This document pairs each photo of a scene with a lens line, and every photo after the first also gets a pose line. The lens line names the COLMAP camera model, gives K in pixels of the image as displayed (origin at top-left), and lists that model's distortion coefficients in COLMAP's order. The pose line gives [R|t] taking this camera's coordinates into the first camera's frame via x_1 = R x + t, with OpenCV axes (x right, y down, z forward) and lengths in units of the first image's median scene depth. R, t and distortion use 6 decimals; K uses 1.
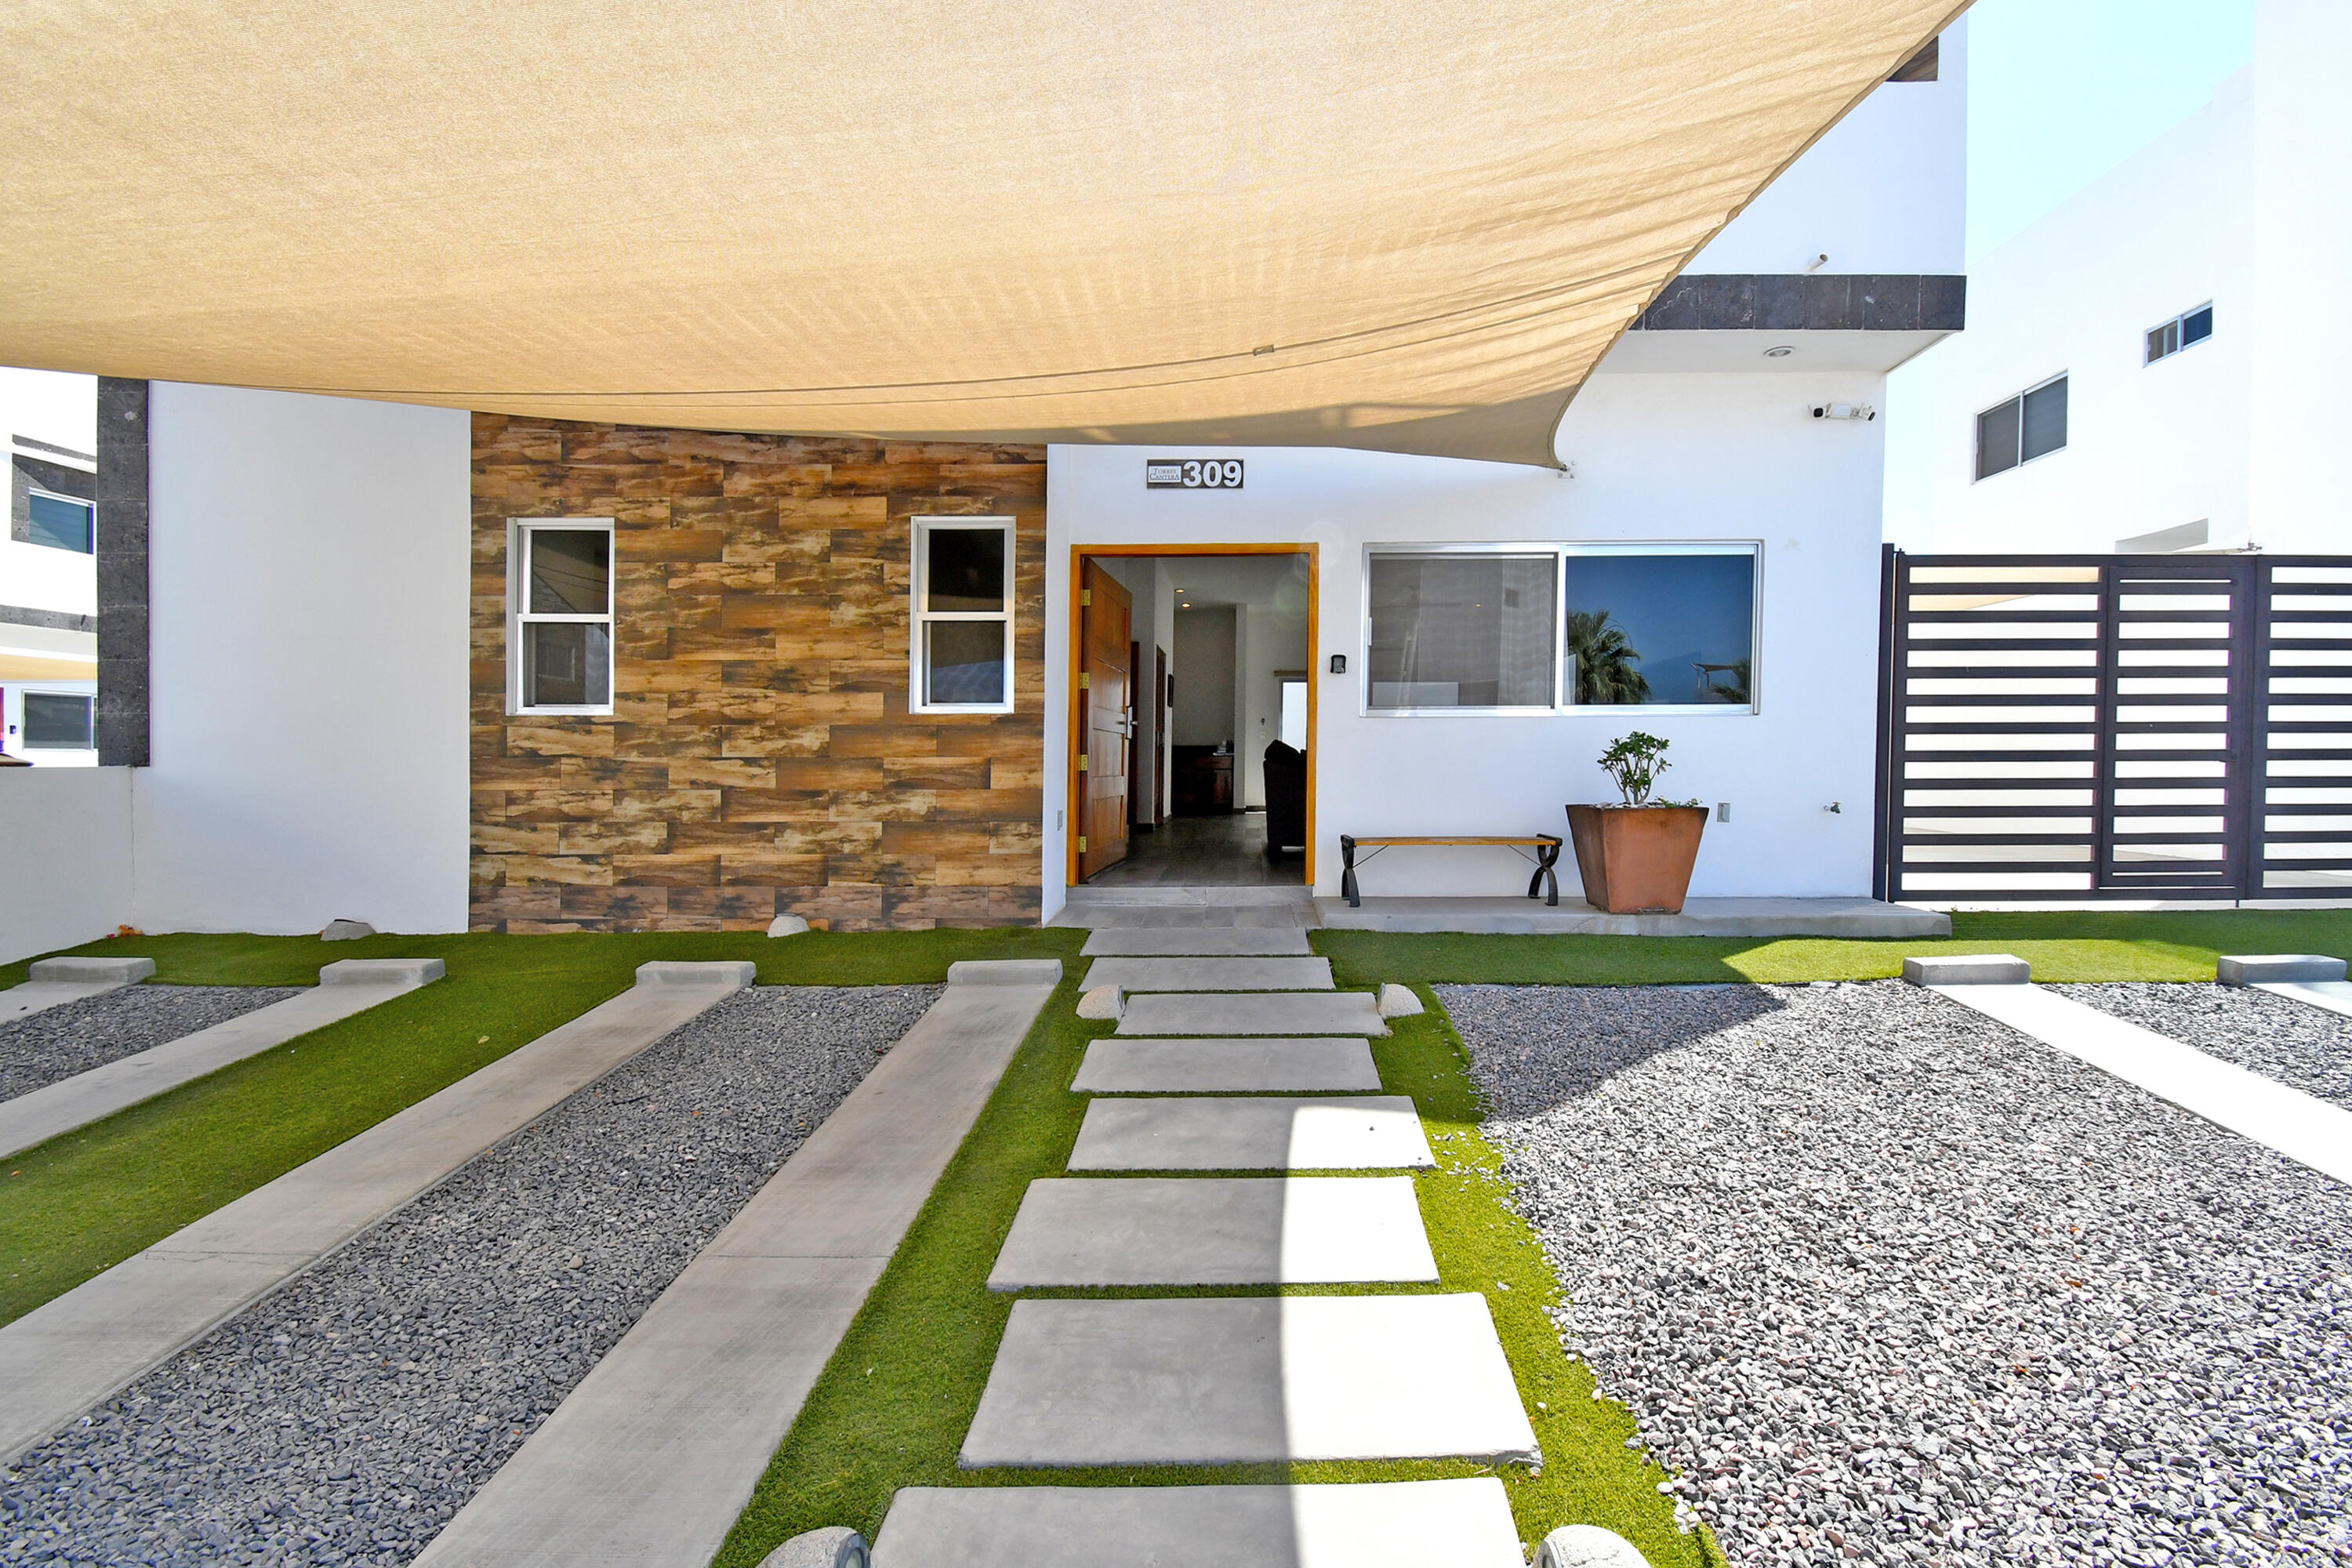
lens RADIAL K [[1129.8, 0, 1184.8], [0, 1129.8, 785.6], [0, 0, 1]] dist [0.007893, -0.004477]
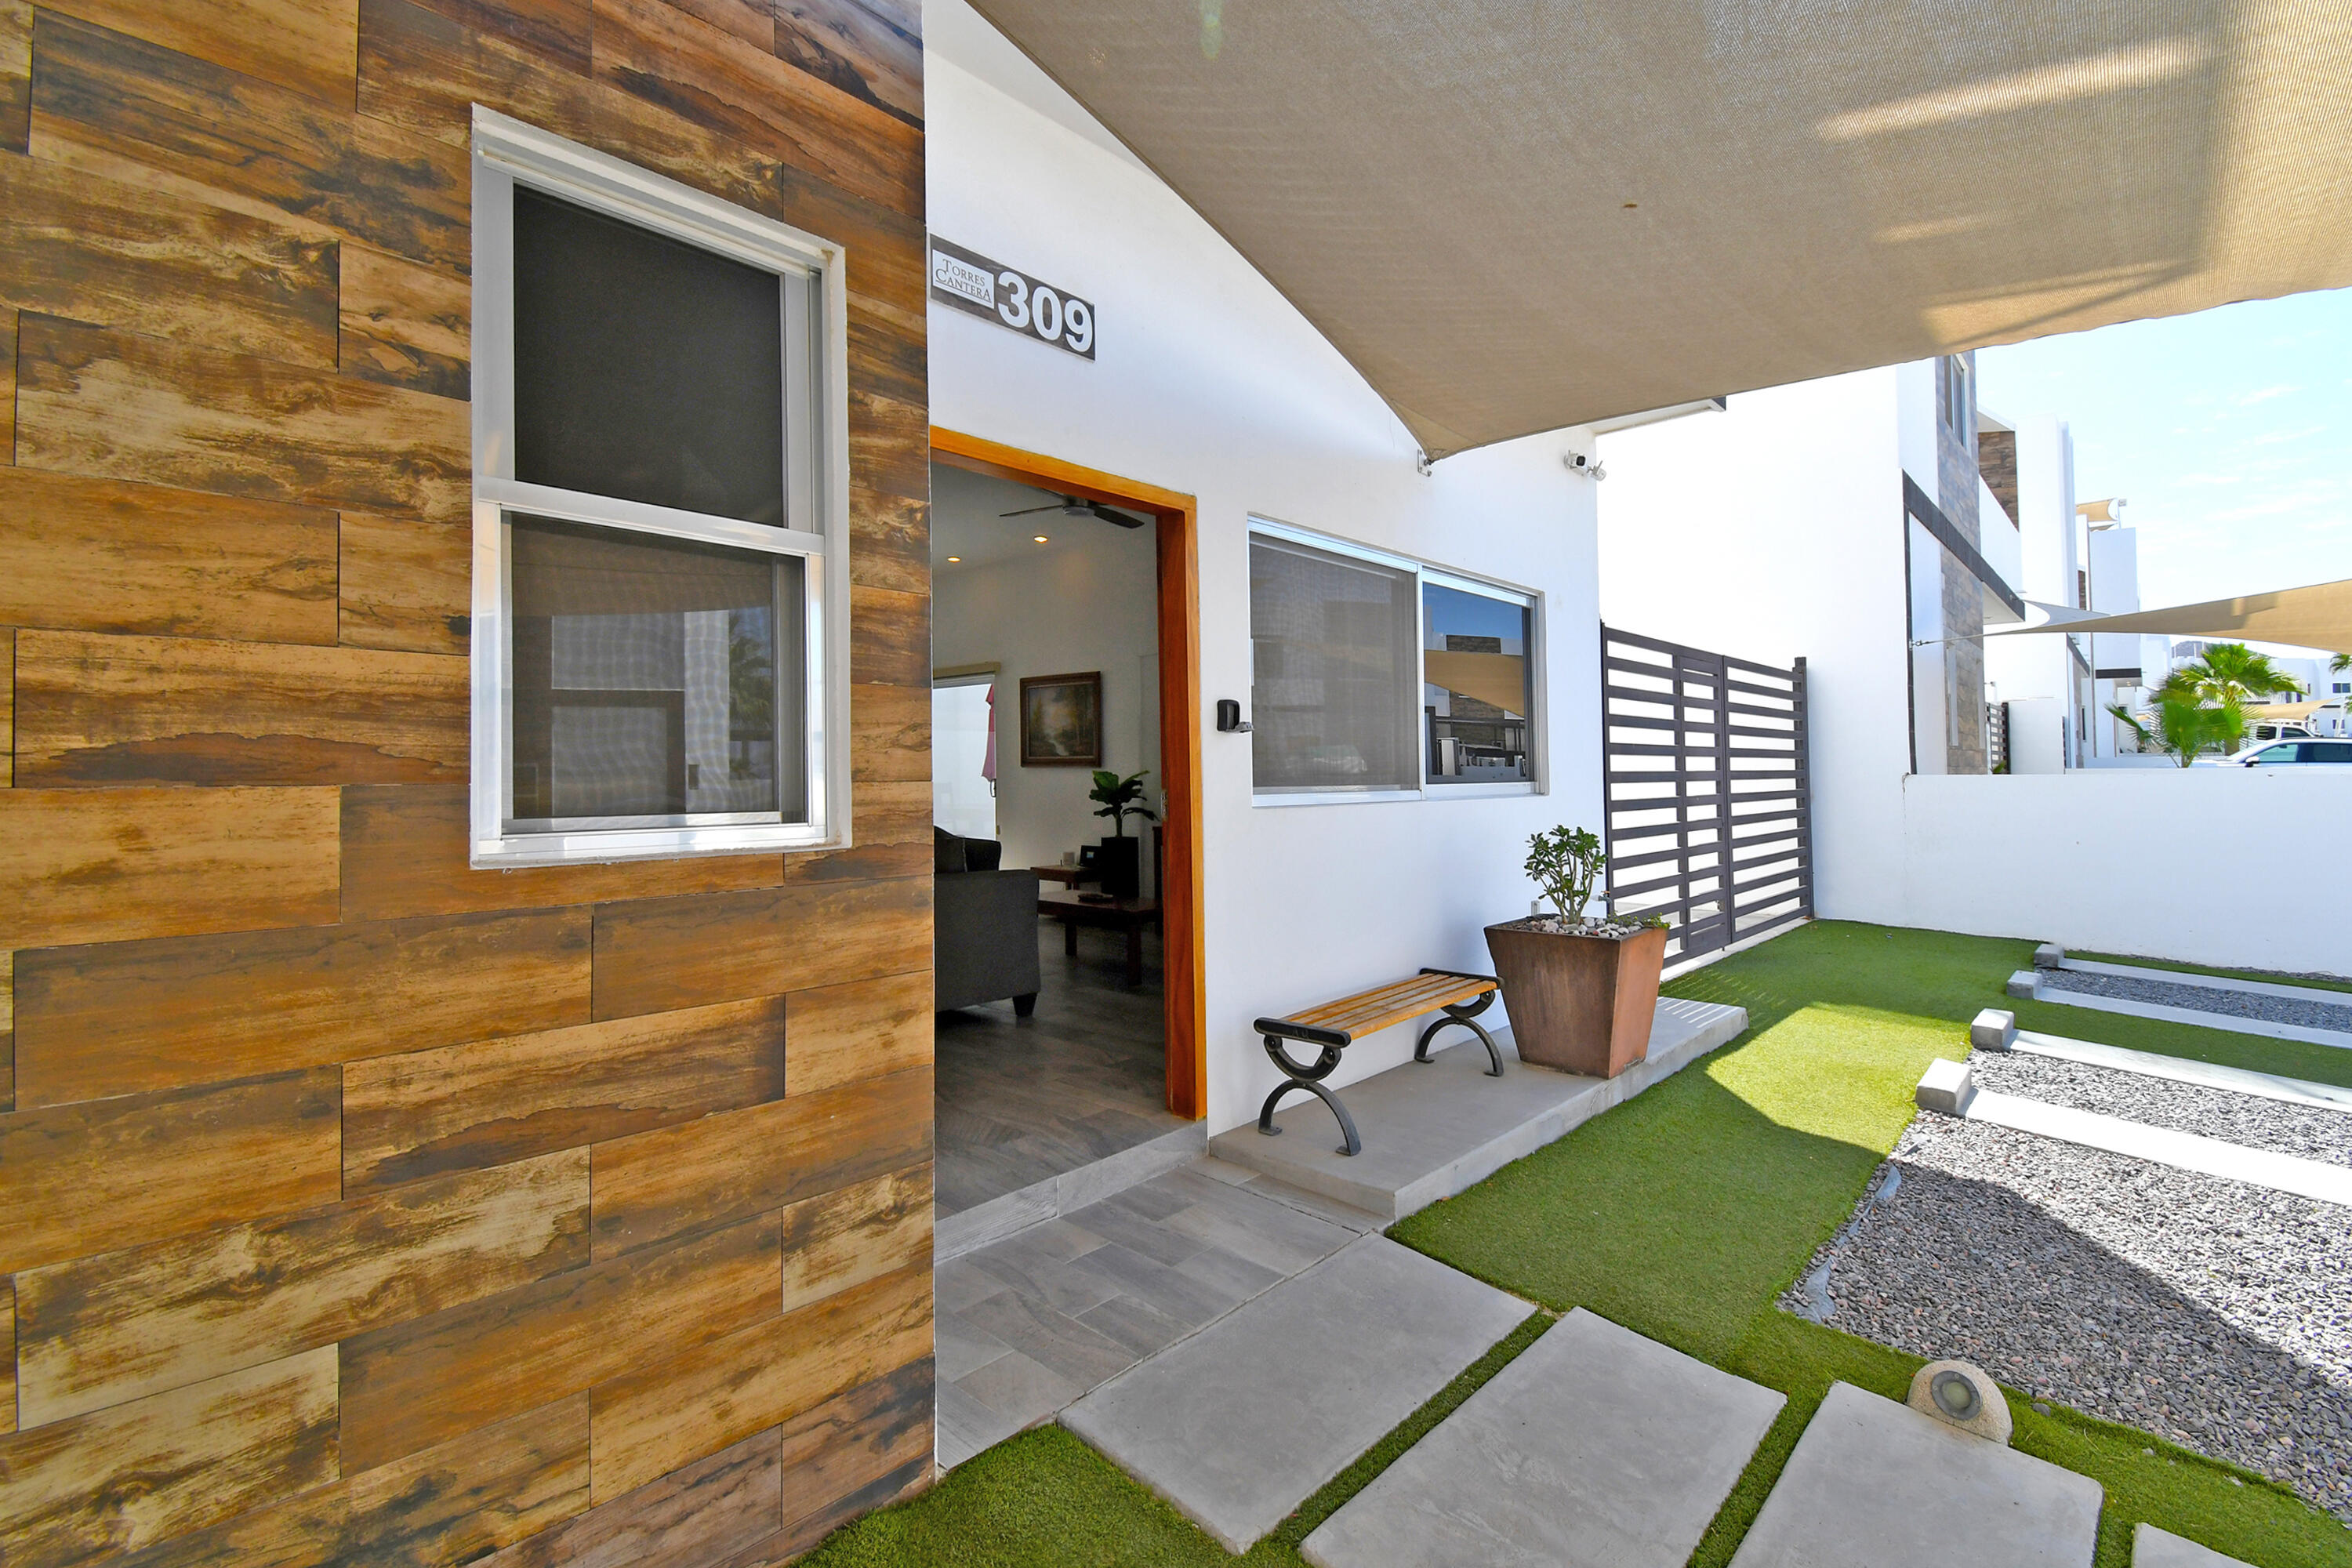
lens RADIAL K [[1129.8, 0, 1241.7], [0, 1129.8, 764.5], [0, 0, 1]] dist [0.007893, -0.004477]
pose [[0.634539, 0.006746, 0.772862, -0.326791], [0.014180, 0.999692, -0.020369, -0.078413], [-0.772761, 0.023884, 0.634248, 0.696942]]
